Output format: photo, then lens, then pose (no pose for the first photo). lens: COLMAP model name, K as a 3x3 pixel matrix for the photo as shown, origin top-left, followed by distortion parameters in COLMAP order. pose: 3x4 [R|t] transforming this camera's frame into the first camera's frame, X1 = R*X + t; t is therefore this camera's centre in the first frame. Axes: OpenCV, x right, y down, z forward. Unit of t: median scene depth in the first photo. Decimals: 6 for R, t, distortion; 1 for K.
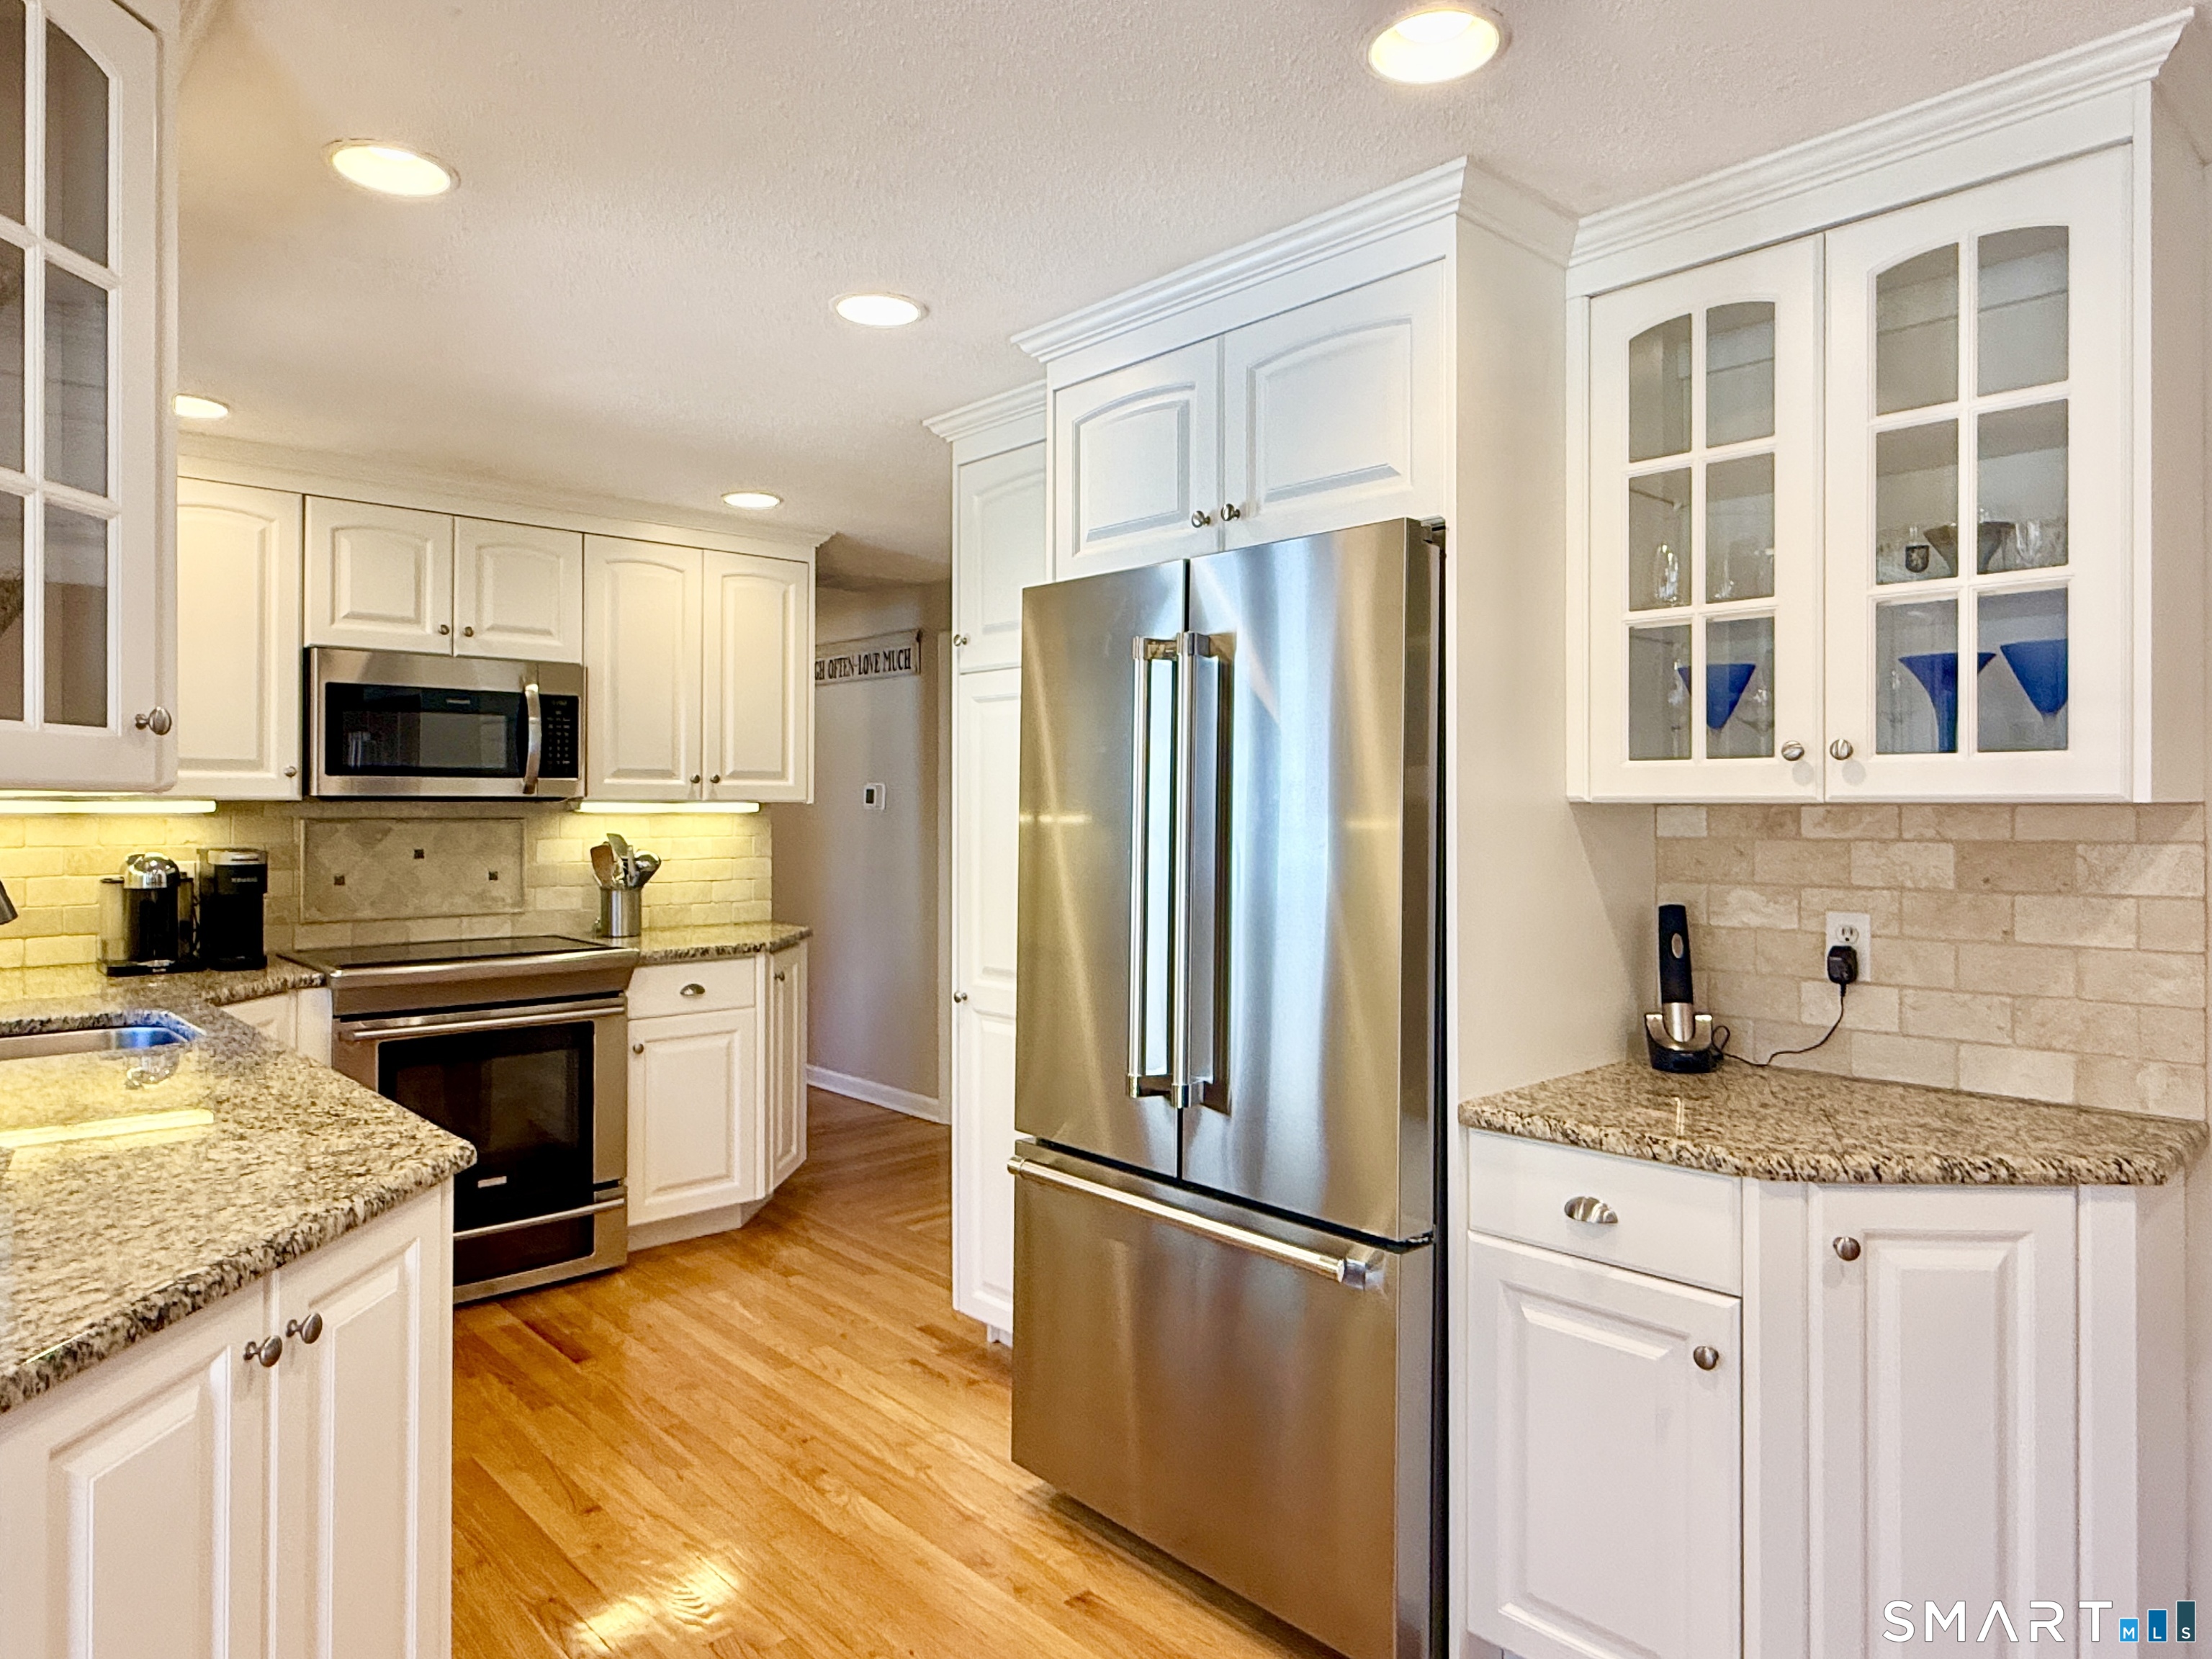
lens RADIAL K [[1372.3, 0, 1105.1], [0, 1372.3, 812.6], [0, 0, 1]] dist [0.001823, -0.002803]
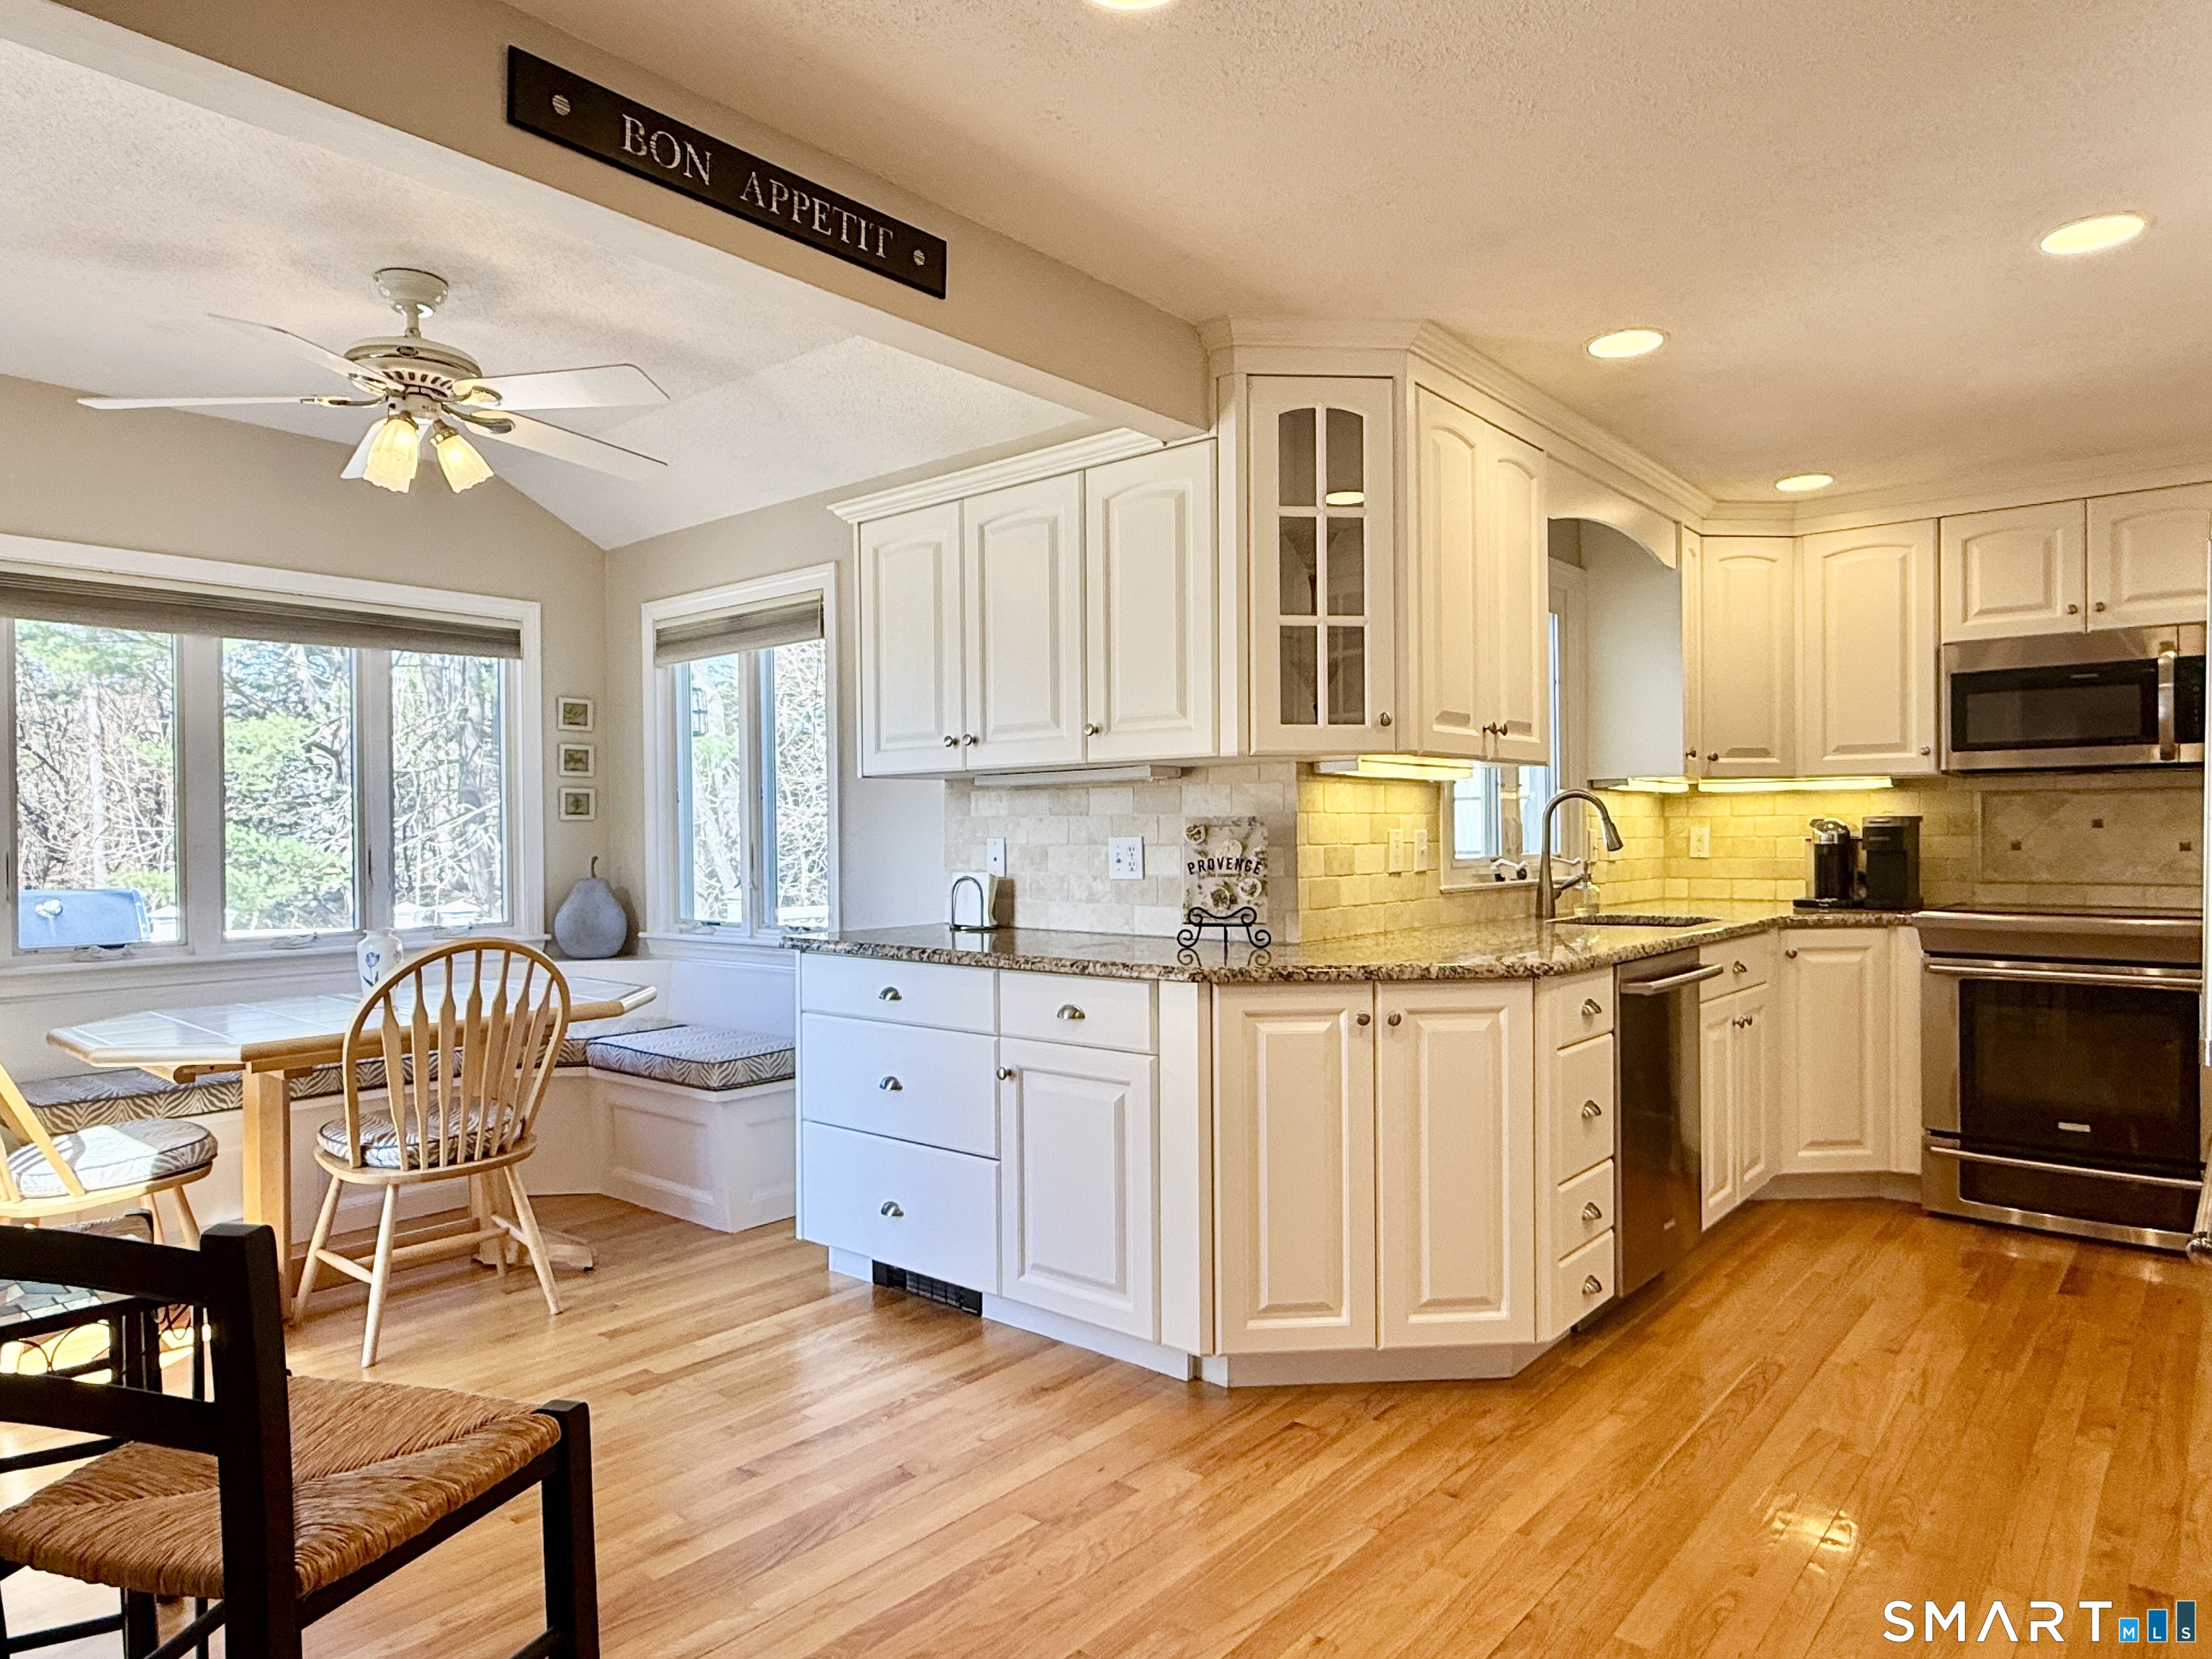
lens RADIAL K [[1372.3, 0, 1101.6], [0, 1372.3, 846.9], [0, 0, 1]] dist [0.001823, -0.002803]
pose [[0.131126, 0.007525, -0.991337, 0.480536], [0.004567, 0.999956, 0.008195, 0.039019], [0.991355, -0.005602, 0.131086, 0.113466]]
